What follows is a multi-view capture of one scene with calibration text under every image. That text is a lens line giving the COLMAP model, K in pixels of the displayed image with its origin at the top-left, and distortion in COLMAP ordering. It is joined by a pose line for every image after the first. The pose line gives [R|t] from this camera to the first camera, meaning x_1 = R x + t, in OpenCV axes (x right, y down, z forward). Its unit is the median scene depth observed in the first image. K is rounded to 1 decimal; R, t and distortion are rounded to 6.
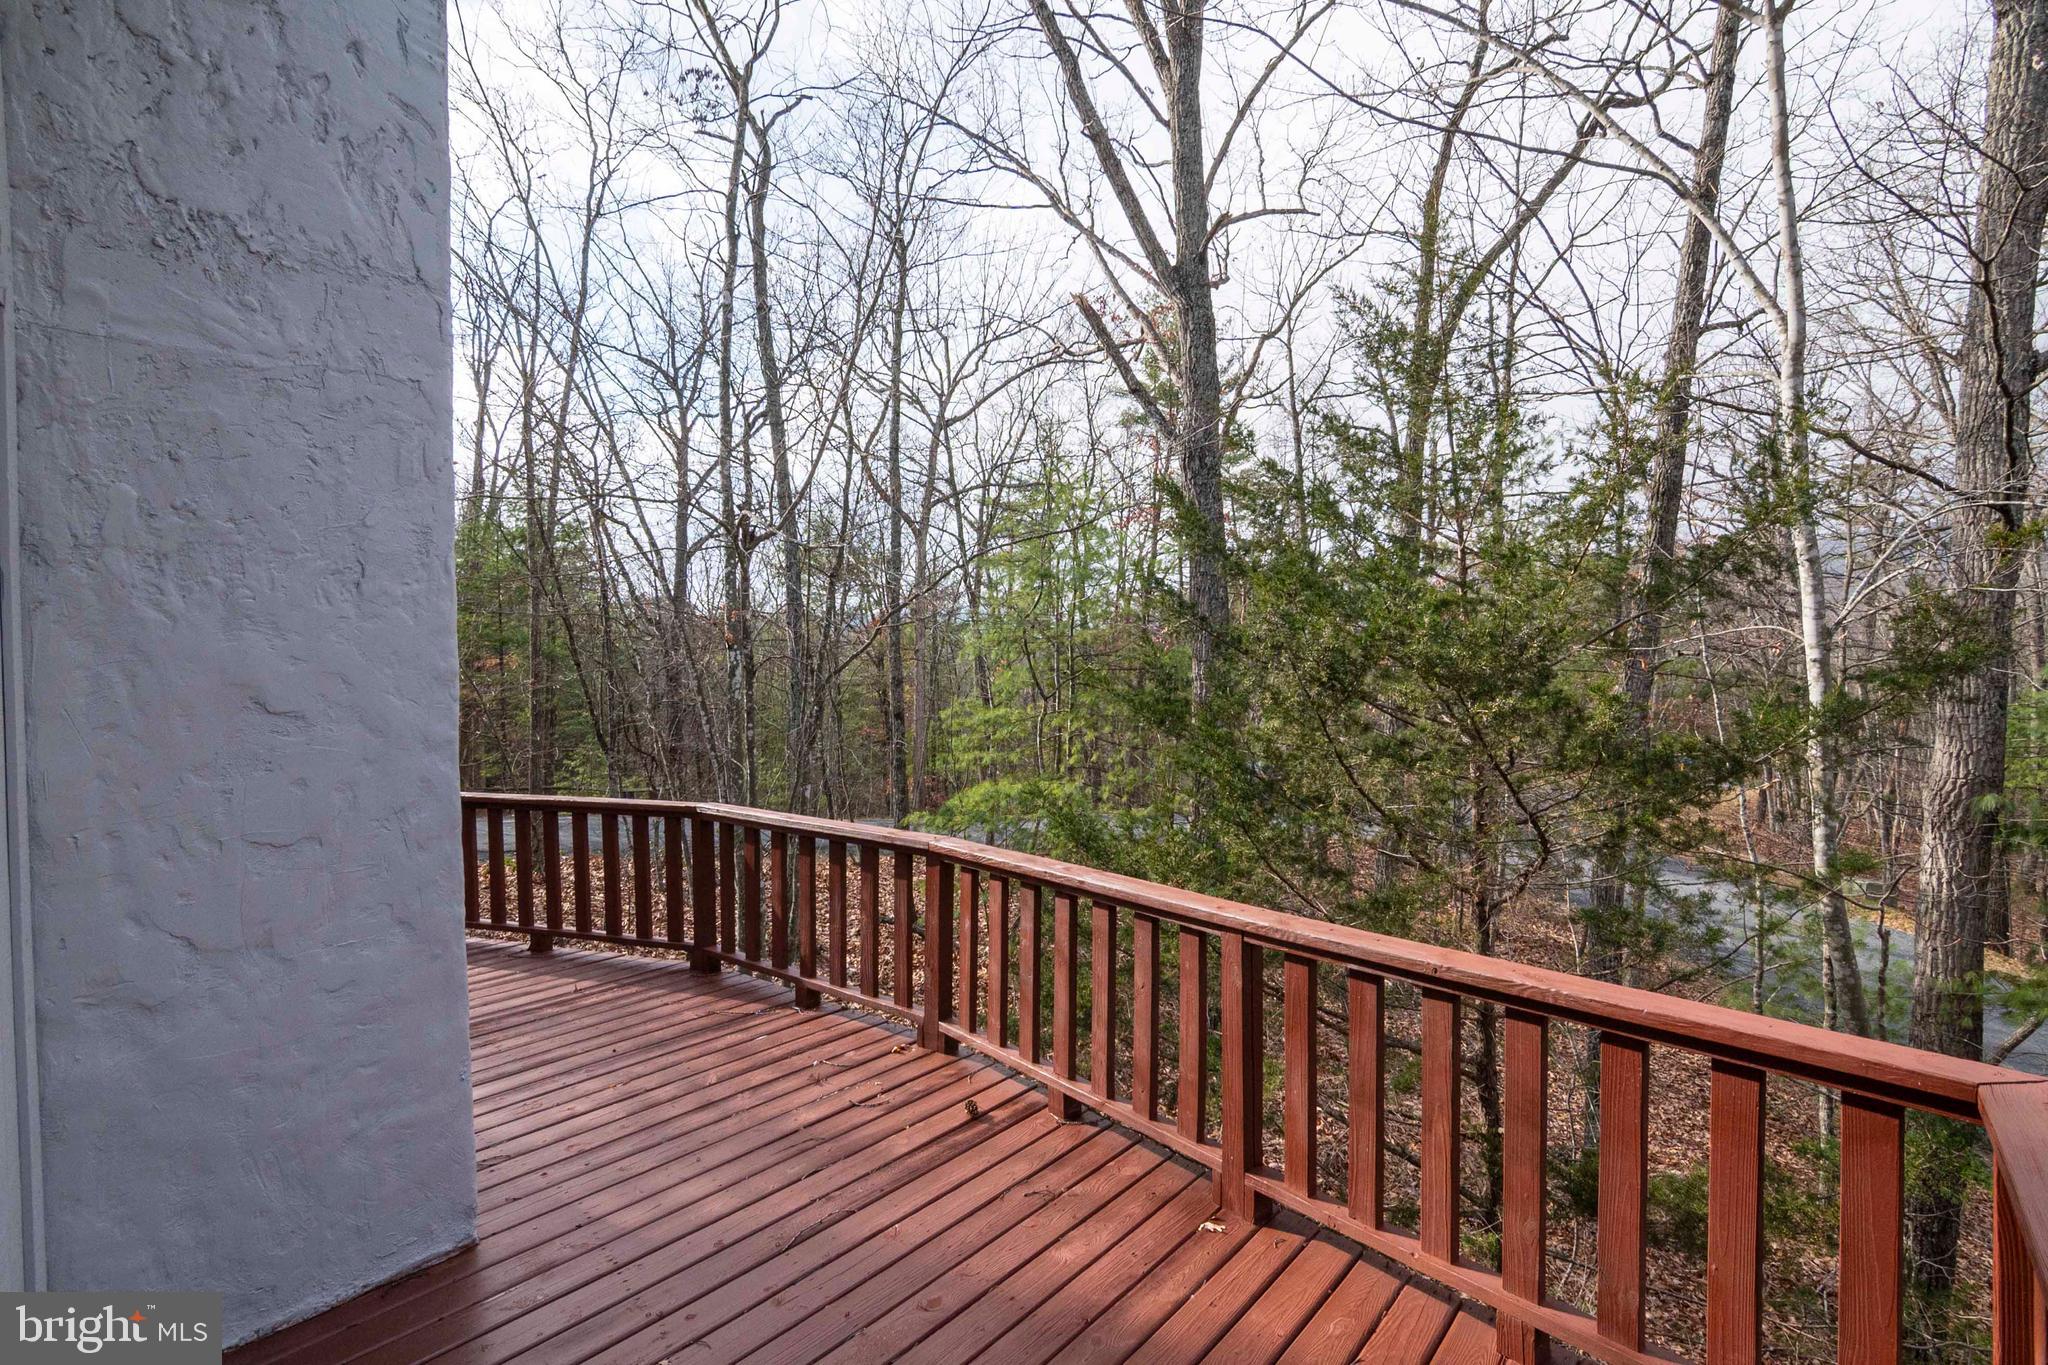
lens RADIAL K [[1012.4, 0, 1009.0], [0, 1012.4, 692.1], [0, 0, 1]] dist [-0.030331, 0.010429]
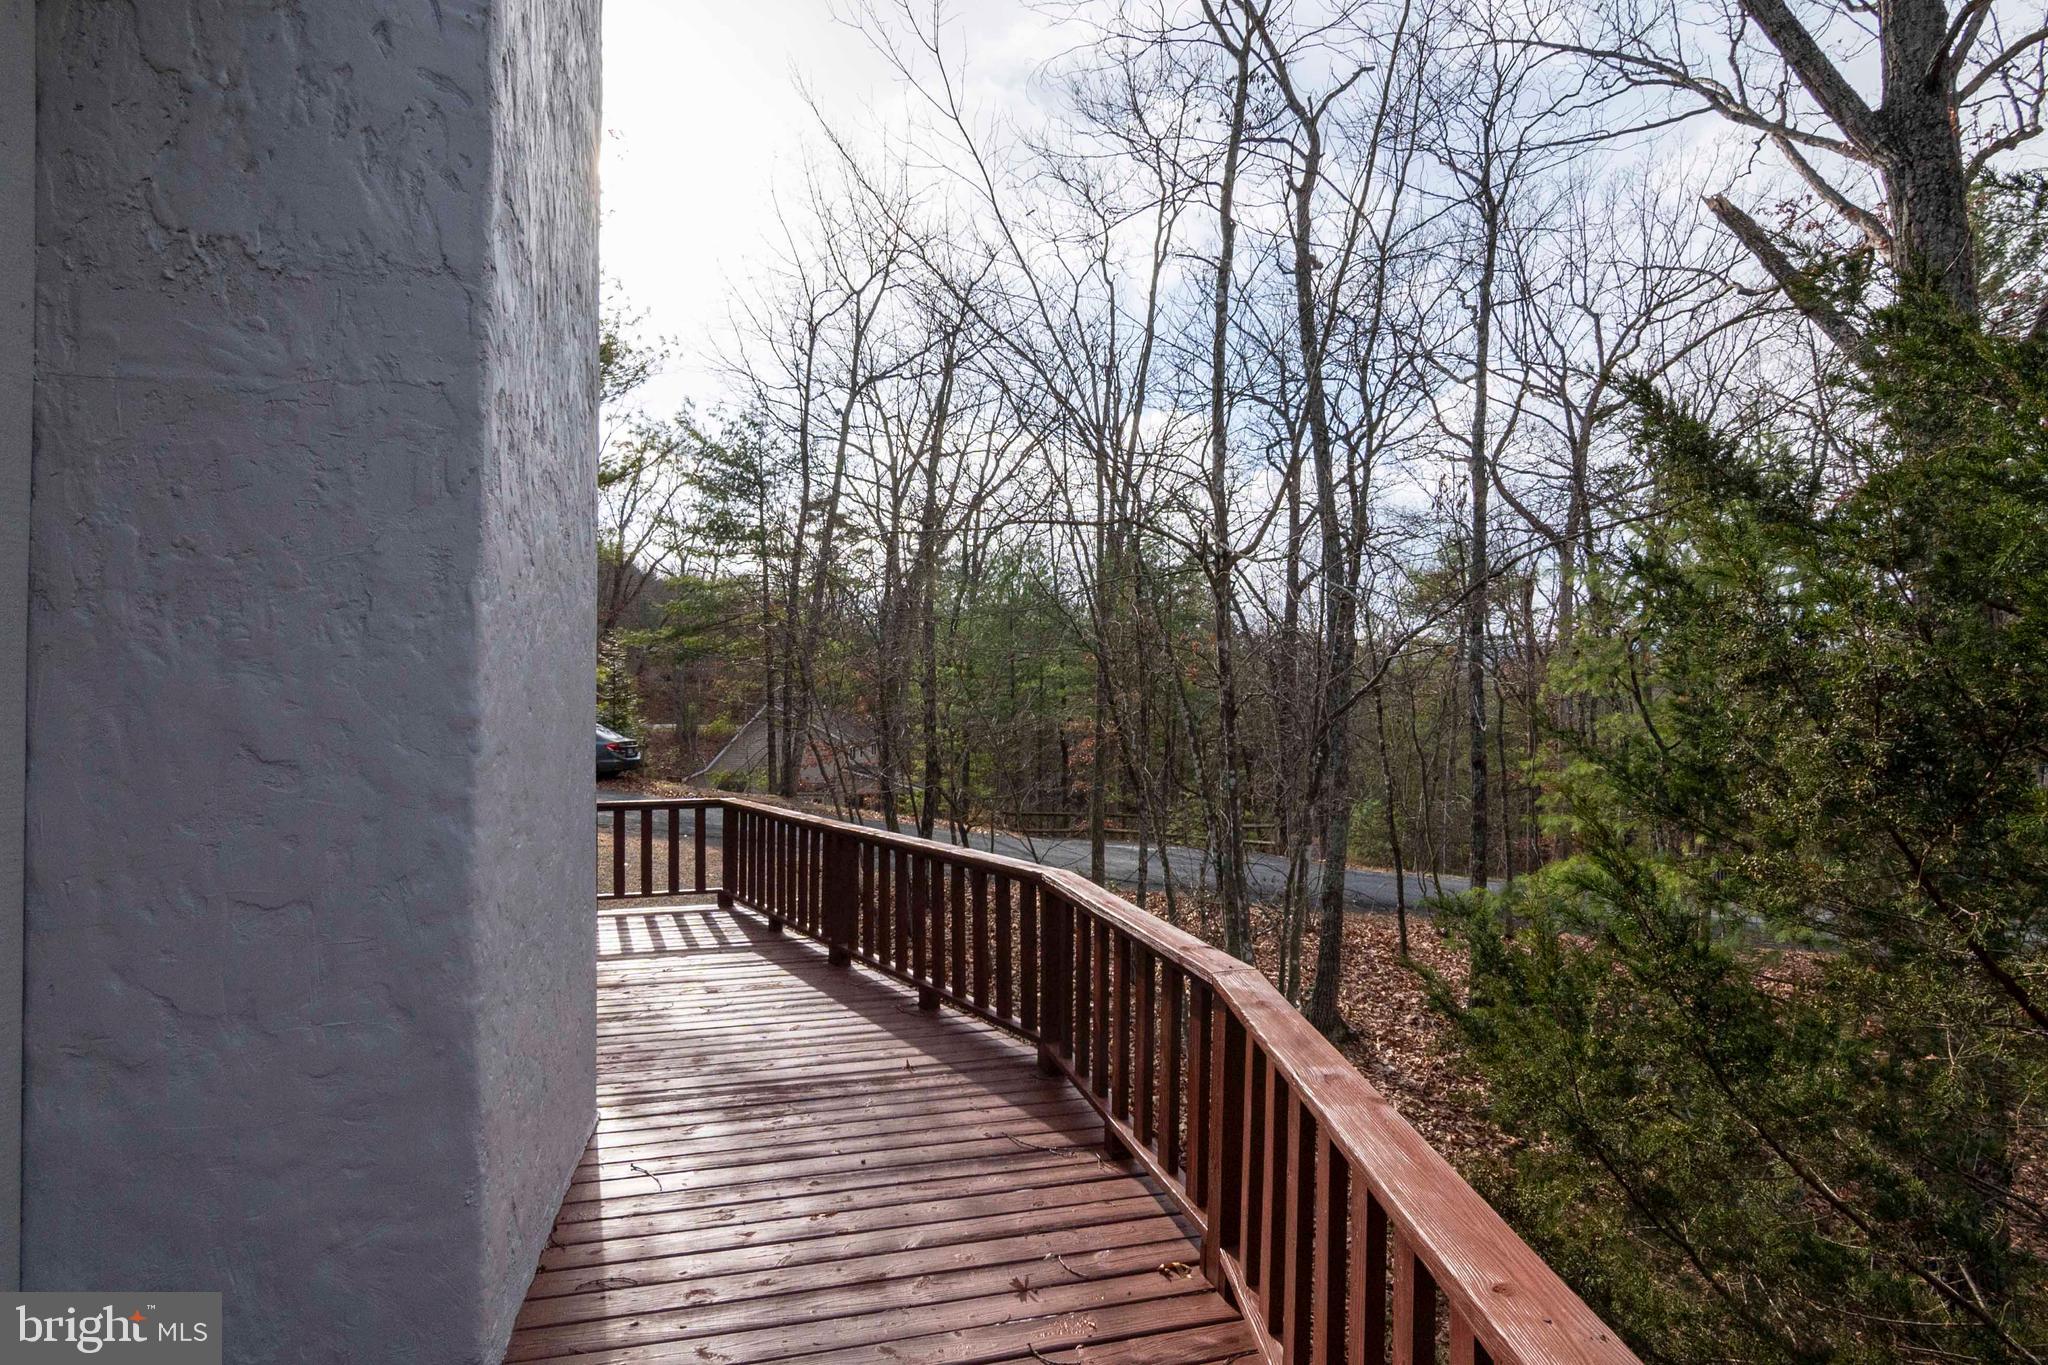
lens RADIAL K [[1012.4, 0, 1009.0], [0, 1012.4, 692.1], [0, 0, 1]] dist [-0.030331, 0.010429]
pose [[0.814133, -0.000554, -0.580679, 0.345143], [-0.019518, 0.999408, -0.028319, -0.029614], [0.580351, 0.034389, 0.813640, 0.636841]]
